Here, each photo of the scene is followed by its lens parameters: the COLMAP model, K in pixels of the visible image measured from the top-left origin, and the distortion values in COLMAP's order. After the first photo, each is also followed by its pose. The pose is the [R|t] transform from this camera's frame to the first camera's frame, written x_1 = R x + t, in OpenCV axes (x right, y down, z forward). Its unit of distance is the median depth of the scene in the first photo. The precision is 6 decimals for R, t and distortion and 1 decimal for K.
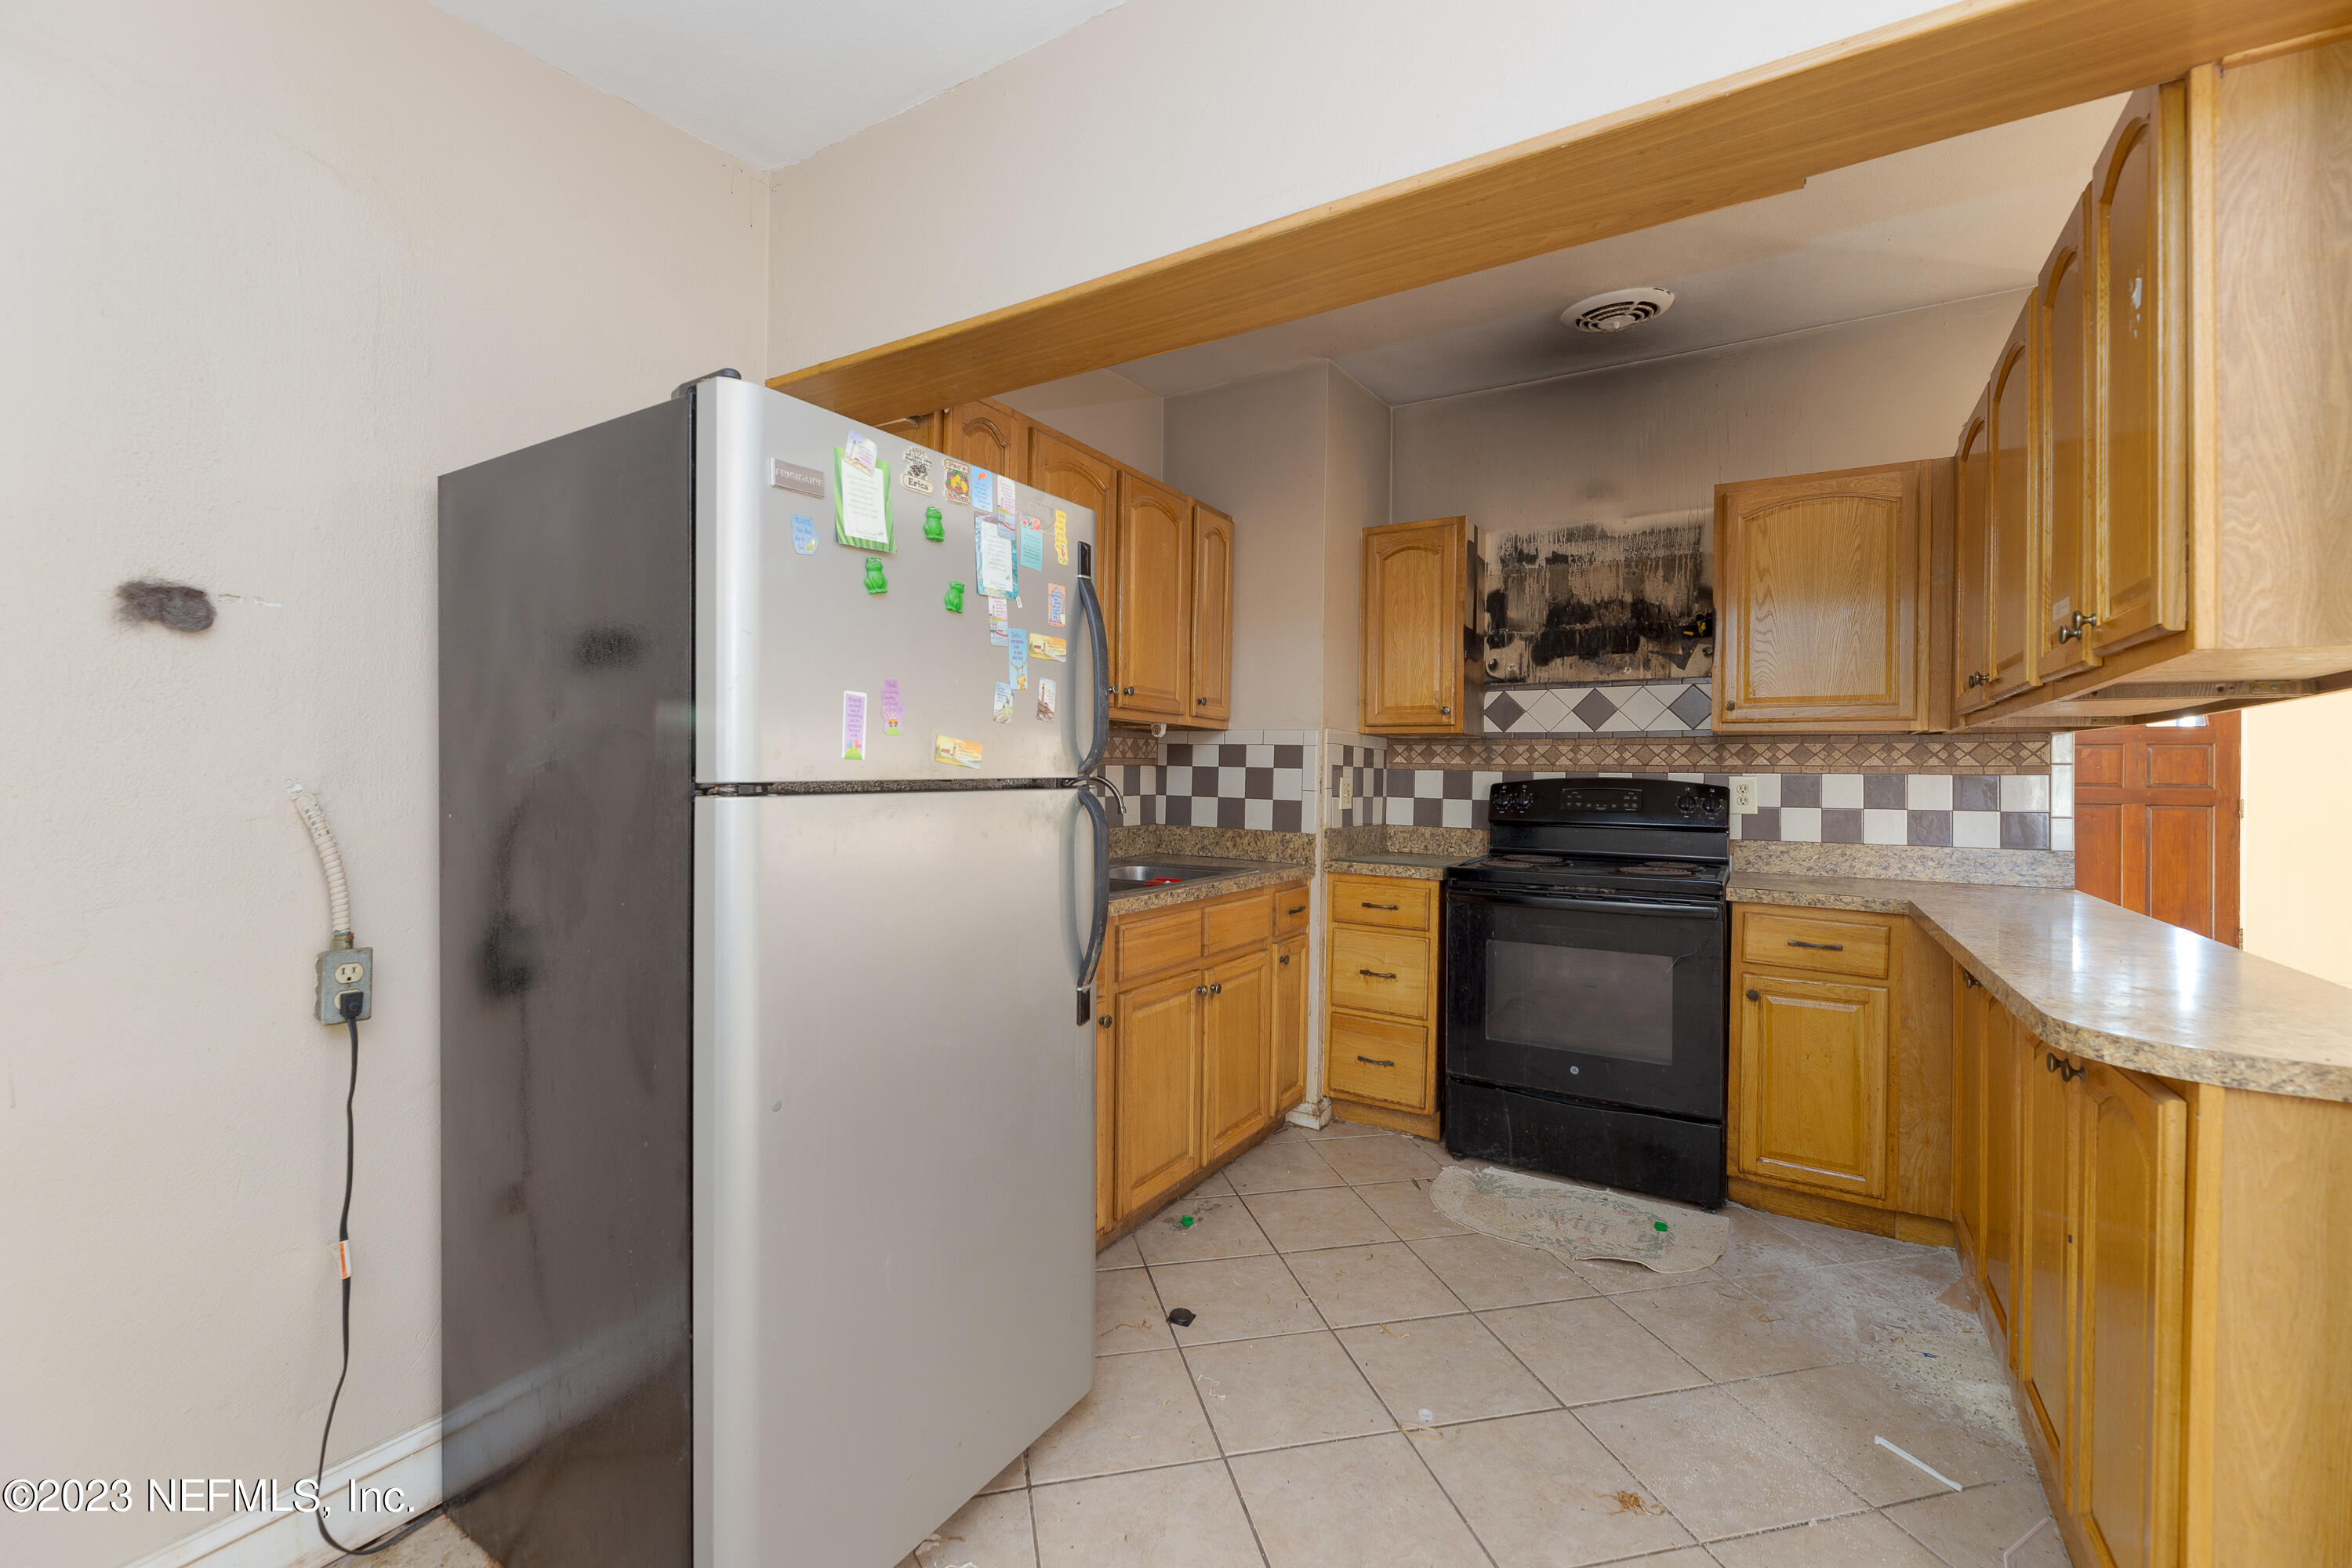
lens RADIAL K [[960.7, 0, 1141.0], [0, 960.7, 781.4], [0, 0, 1]] dist [-0.002842, -0.000064]
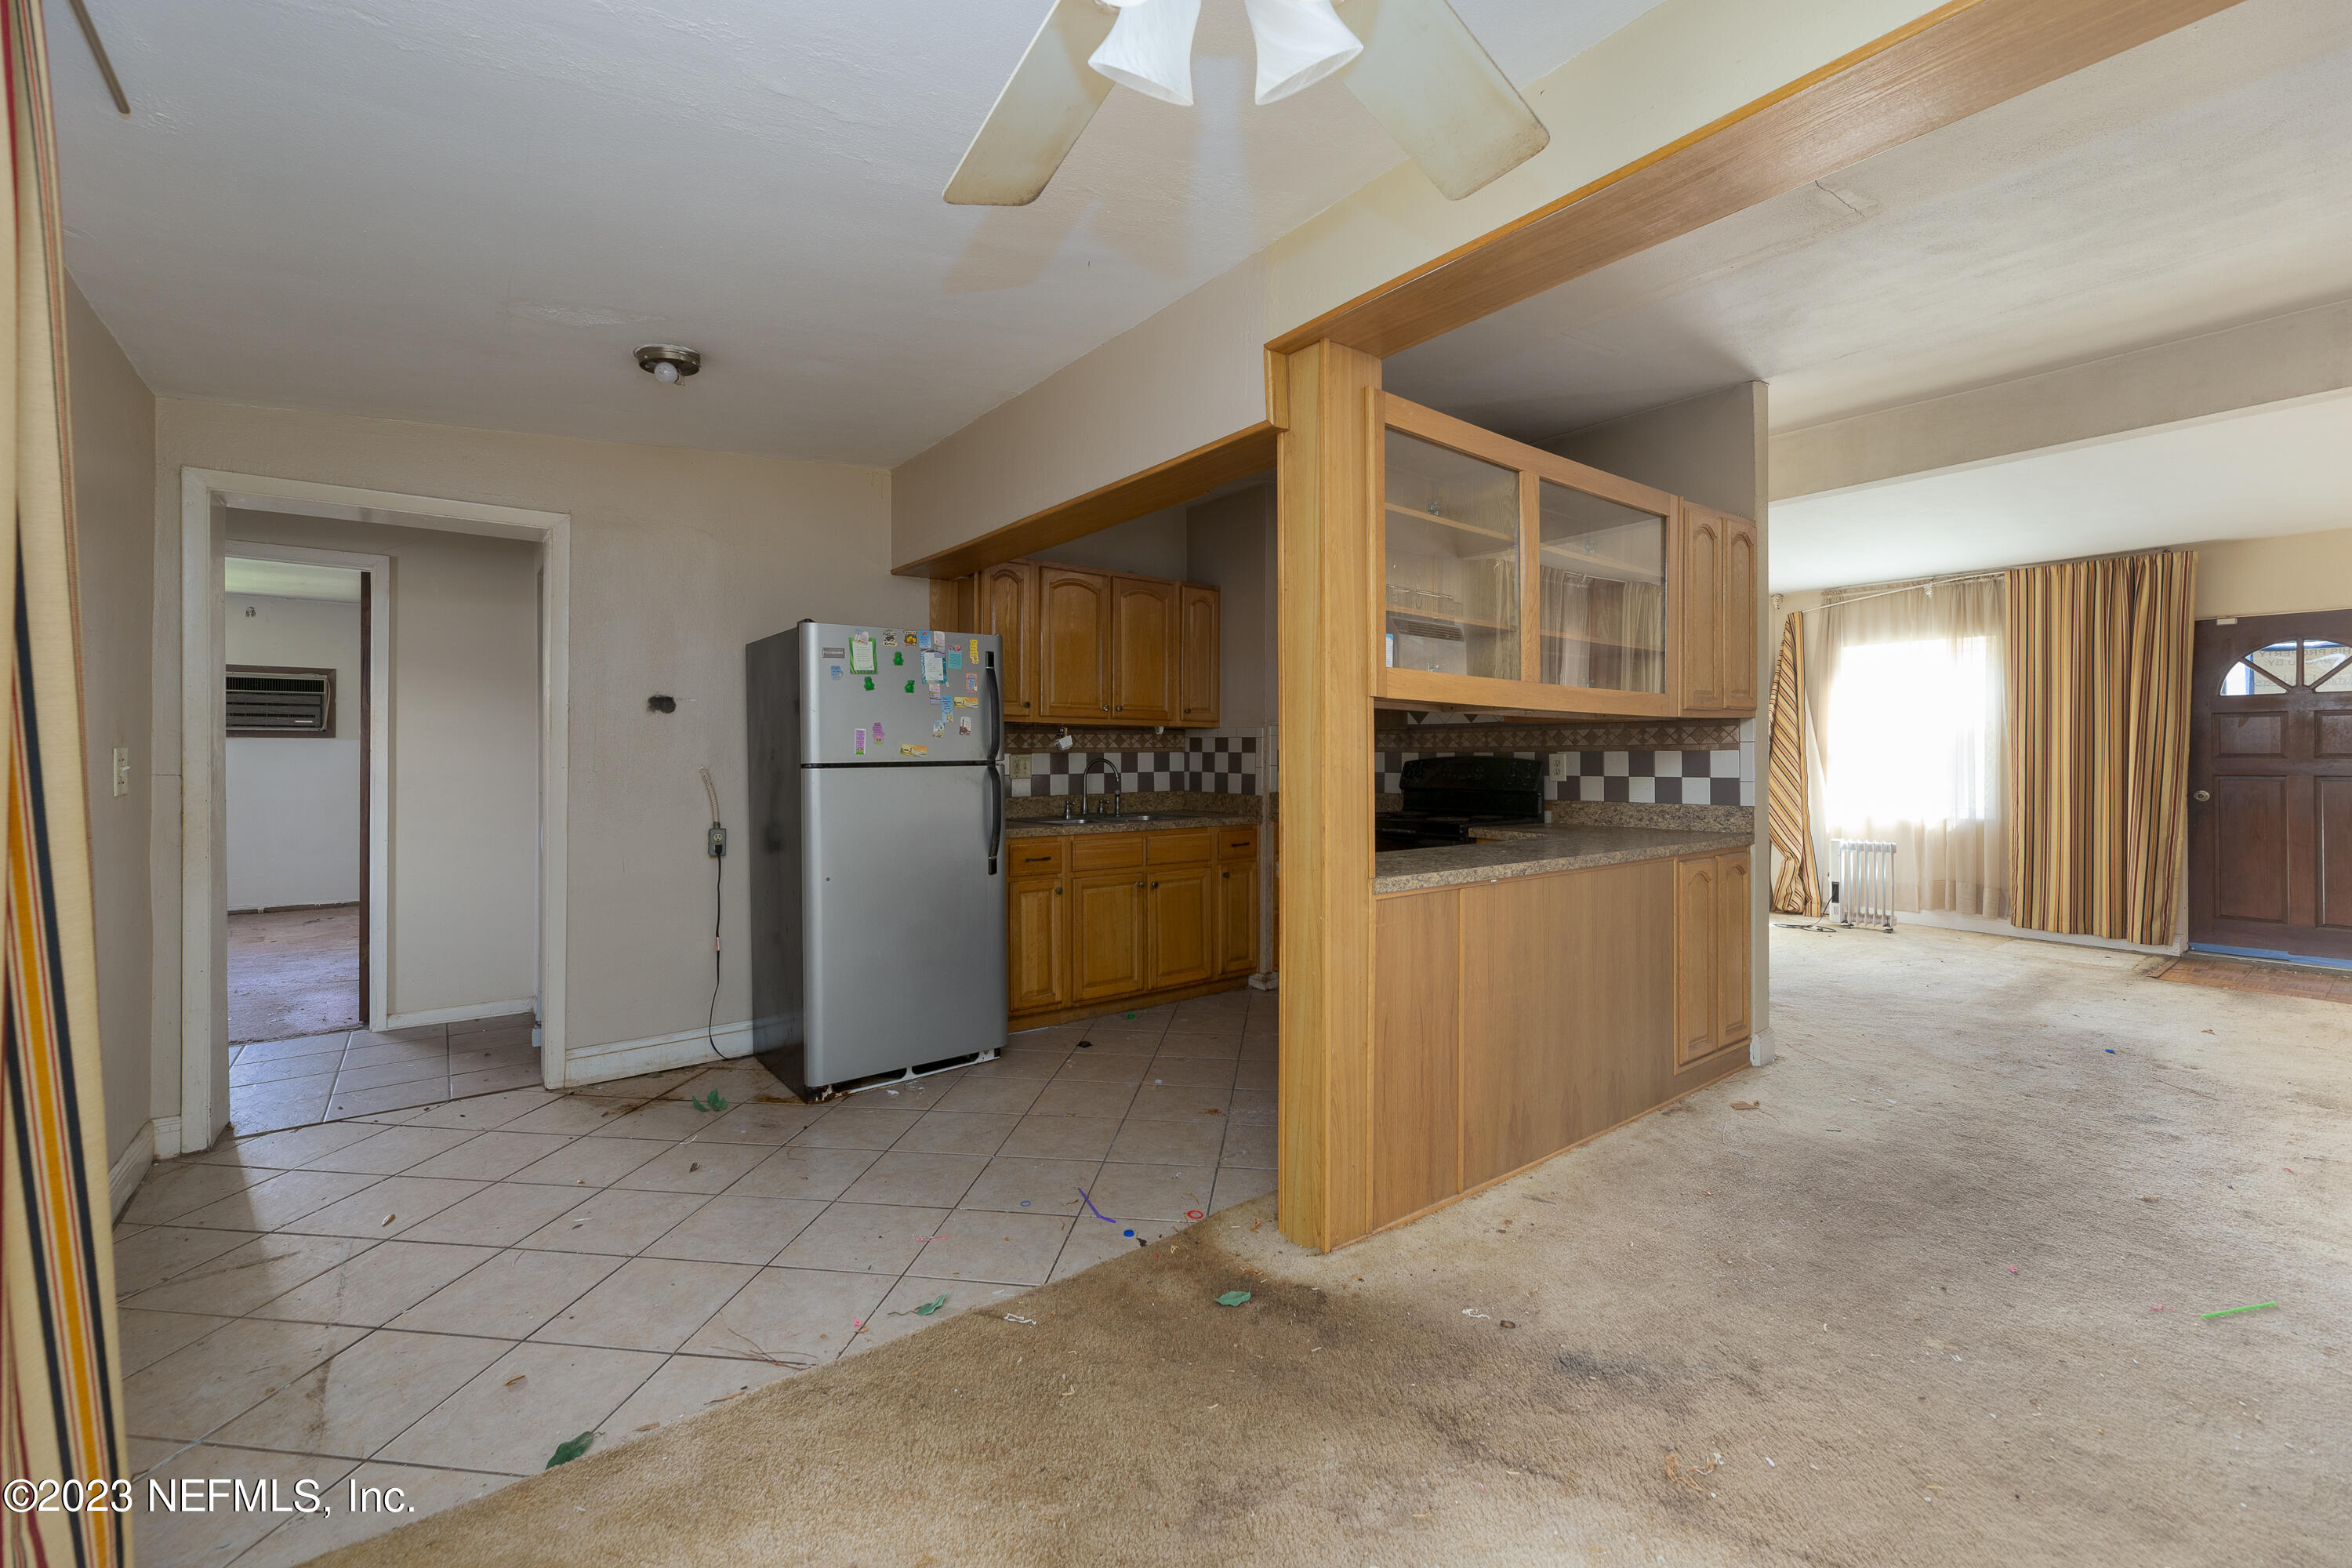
lens RADIAL K [[960.7, 0, 1163.4], [0, 960.7, 765.6], [0, 0, 1]] dist [-0.002842, -0.000064]
pose [[0.936368, -0.009724, -0.350884, 0.610786], [0.009436, 0.999952, -0.002531, 0.010133], [0.350892, -0.000941, 0.936415, -0.509662]]
